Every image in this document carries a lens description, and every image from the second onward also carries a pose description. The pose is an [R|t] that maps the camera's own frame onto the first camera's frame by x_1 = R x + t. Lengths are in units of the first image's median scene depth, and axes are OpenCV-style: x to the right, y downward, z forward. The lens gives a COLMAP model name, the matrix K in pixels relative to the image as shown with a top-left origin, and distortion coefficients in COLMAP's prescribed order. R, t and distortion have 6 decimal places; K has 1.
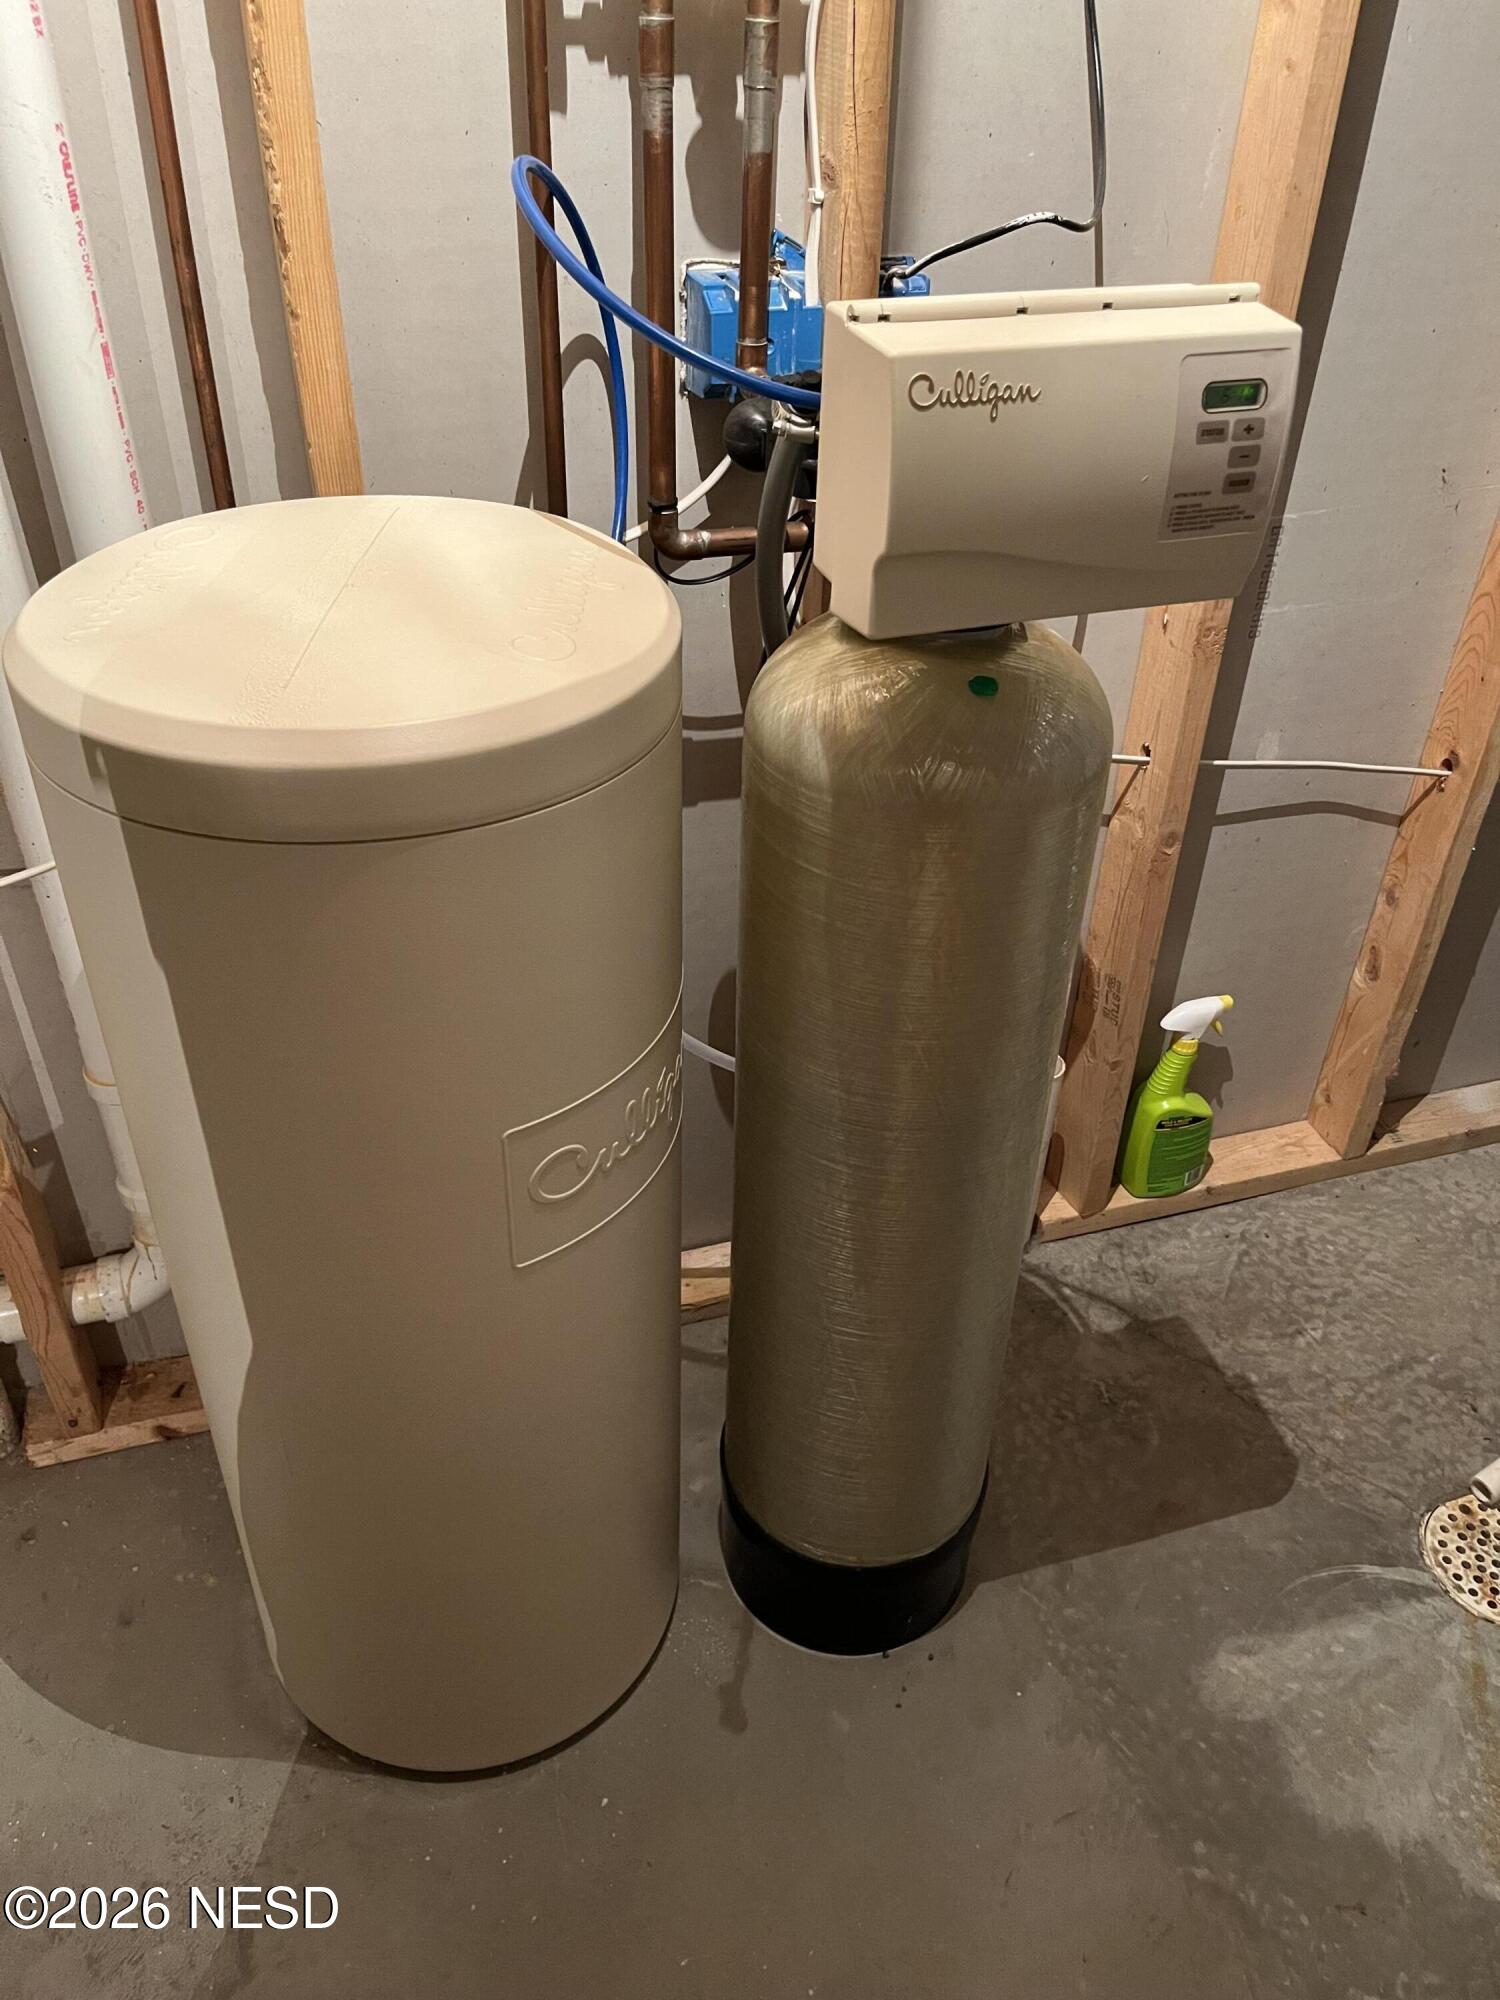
lens RADIAL K [[1539.8, 0, 748.5], [0, 1539.8, 1001.3], [0, 0, 1]] dist [-0.002560, -0.004497]
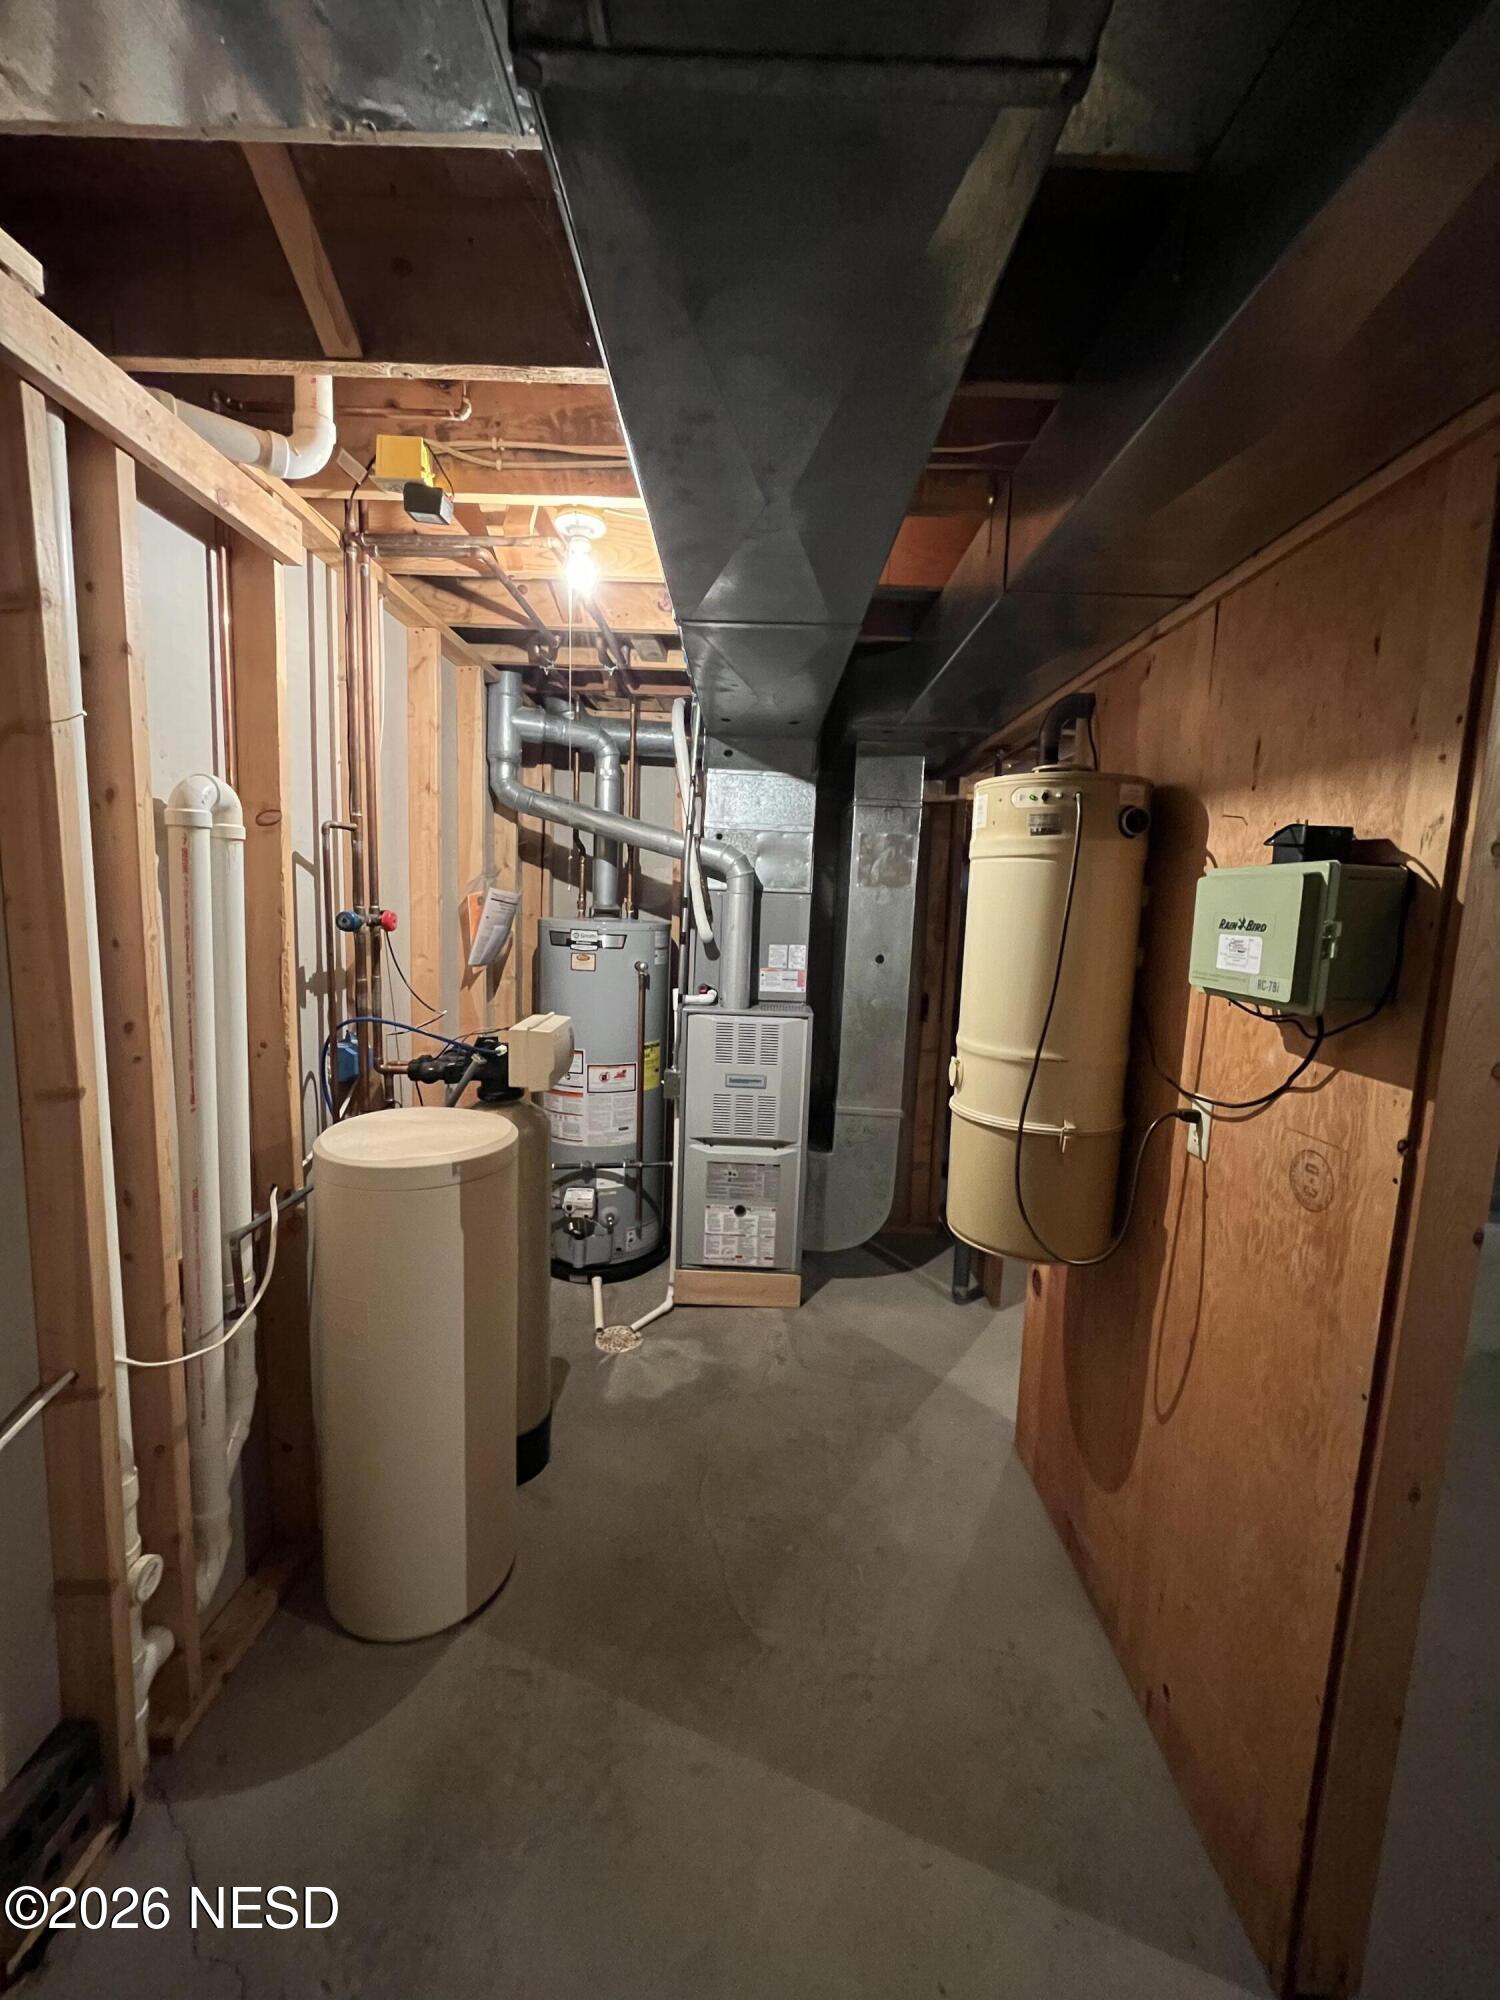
lens RADIAL K [[808.0, 0, 746.8], [0, 808.0, 999.6], [0, 0, 1]] dist [-0.003003, -0.000111]
pose [[0.313089, -0.126296, 0.941289, -1.148750], [0.530534, 0.845316, -0.063046, -0.005409], [-0.787724, 0.519125, 0.331663, -0.225881]]
